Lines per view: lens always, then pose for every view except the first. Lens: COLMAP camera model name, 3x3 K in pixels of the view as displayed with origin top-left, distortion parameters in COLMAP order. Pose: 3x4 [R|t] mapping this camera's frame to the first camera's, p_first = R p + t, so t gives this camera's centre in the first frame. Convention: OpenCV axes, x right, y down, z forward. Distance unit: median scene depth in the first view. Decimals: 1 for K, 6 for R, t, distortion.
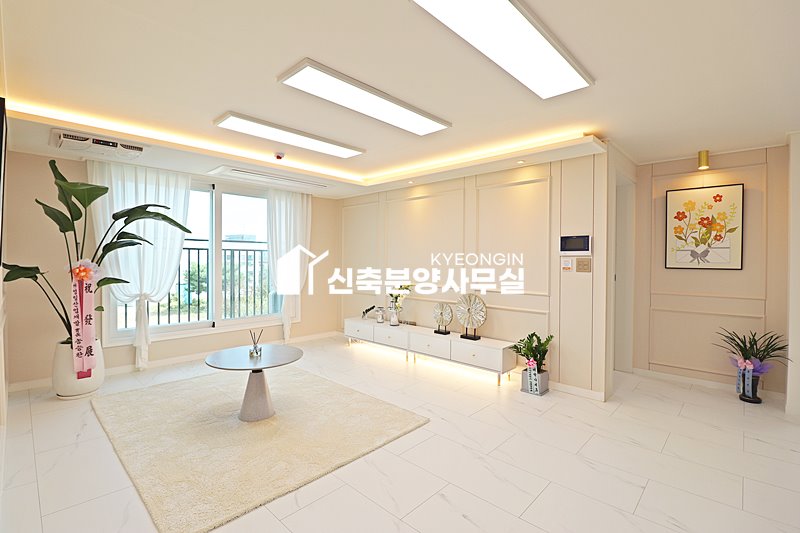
lens RADIAL K [[370.0, 0, 399.1], [0, 370.0, 260.9], [0, 0, 1]] dist [0.000131, -0.012908]
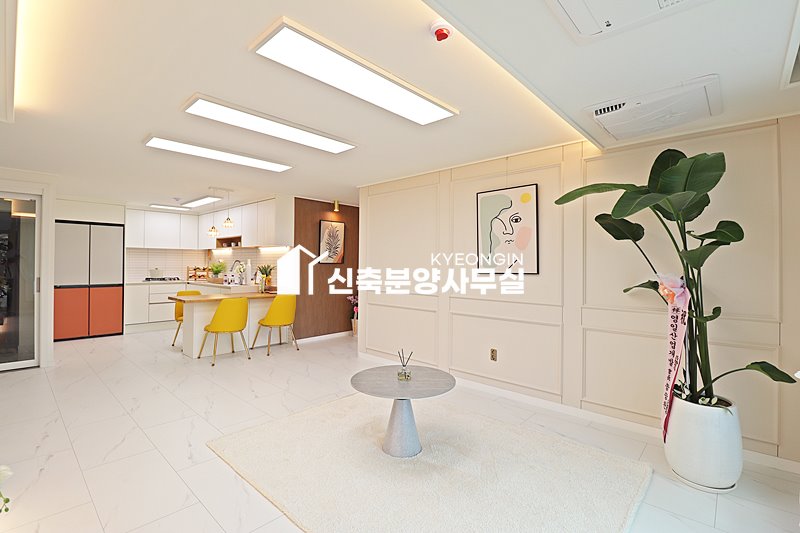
lens RADIAL K [[370.0, 0, 399.1], [0, 370.0, 260.9], [0, 0, 1]] dist [0.000131, -0.012908]
pose [[-0.999888, -0.010354, -0.010772, -0.294364], [-0.010357, 0.999946, 0.000249, -0.010016], [0.010769, 0.000361, -0.999942, 1.477221]]
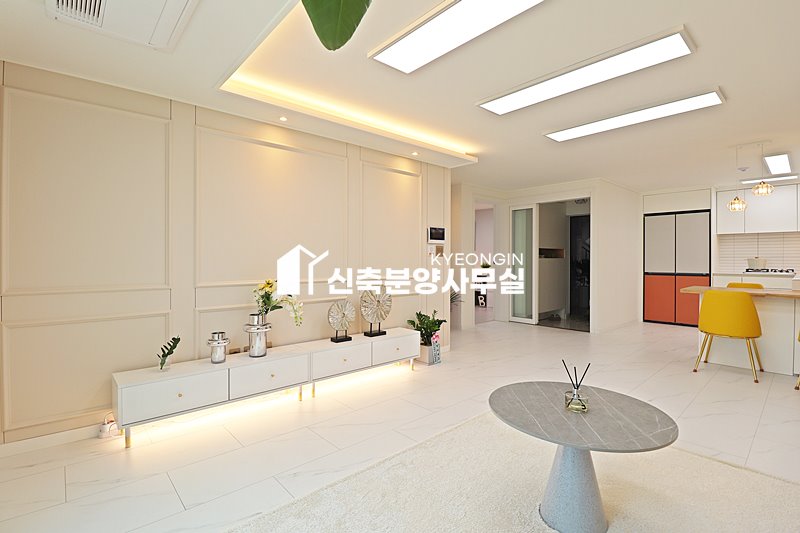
lens RADIAL K [[377.5, 0, 392.4], [0, 377.5, 259.9], [0, 0, 1]] dist [-0.001590, -0.015870]
pose [[0.083308, -0.003458, 0.996518, -0.750702], [0.009193, 0.999954, 0.002701, 0.035594], [-0.996481, 0.008936, 0.083335, 0.968714]]
